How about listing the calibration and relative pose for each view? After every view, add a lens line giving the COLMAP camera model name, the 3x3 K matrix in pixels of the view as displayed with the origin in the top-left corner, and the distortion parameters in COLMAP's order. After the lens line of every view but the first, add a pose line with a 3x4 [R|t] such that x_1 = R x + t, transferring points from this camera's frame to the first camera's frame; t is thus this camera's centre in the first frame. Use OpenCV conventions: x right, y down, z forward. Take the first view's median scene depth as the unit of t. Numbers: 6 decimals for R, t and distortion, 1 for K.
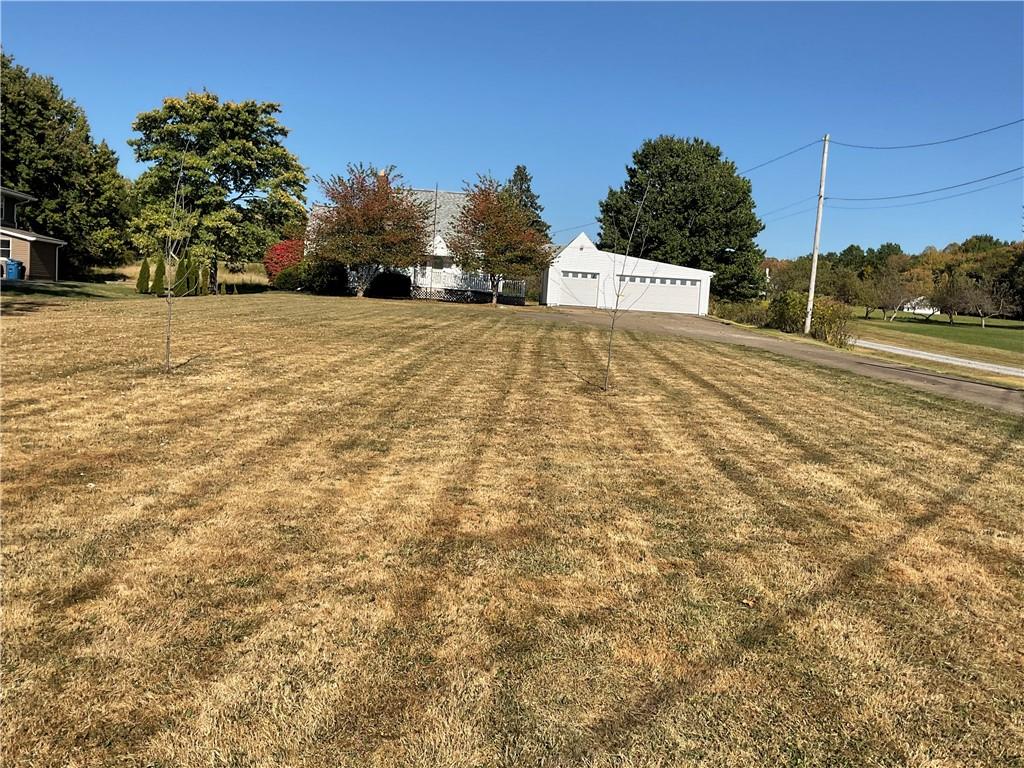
lens RADIAL K [[920.0, 0, 512.0], [0, 920.0, 384.0], [0, 0, 1]] dist [0.012955, -0.002609]
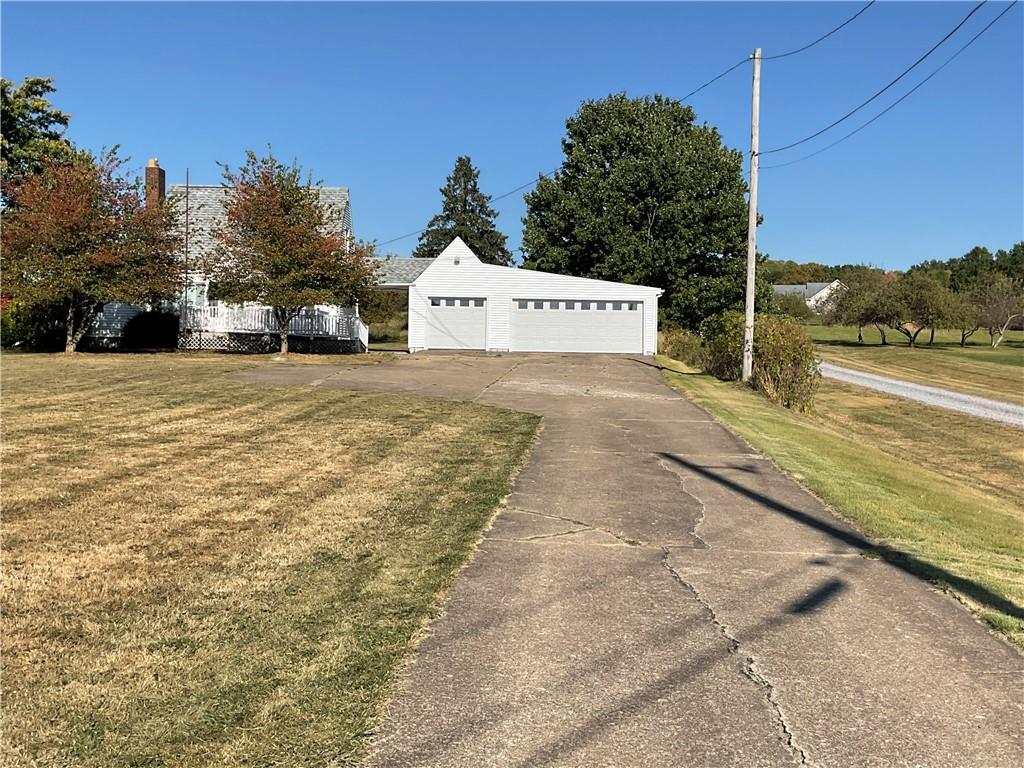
lens RADIAL K [[1167.6, 0, 512.0], [0, 1167.6, 384.0], [0, 0, 1]] dist [0.005477, 0.022422]
pose [[0.998009, -0.044627, -0.044575, 0.124965], [0.042161, 0.997606, -0.054809, -0.010850], [0.046914, 0.052821, 0.997501, 0.146679]]
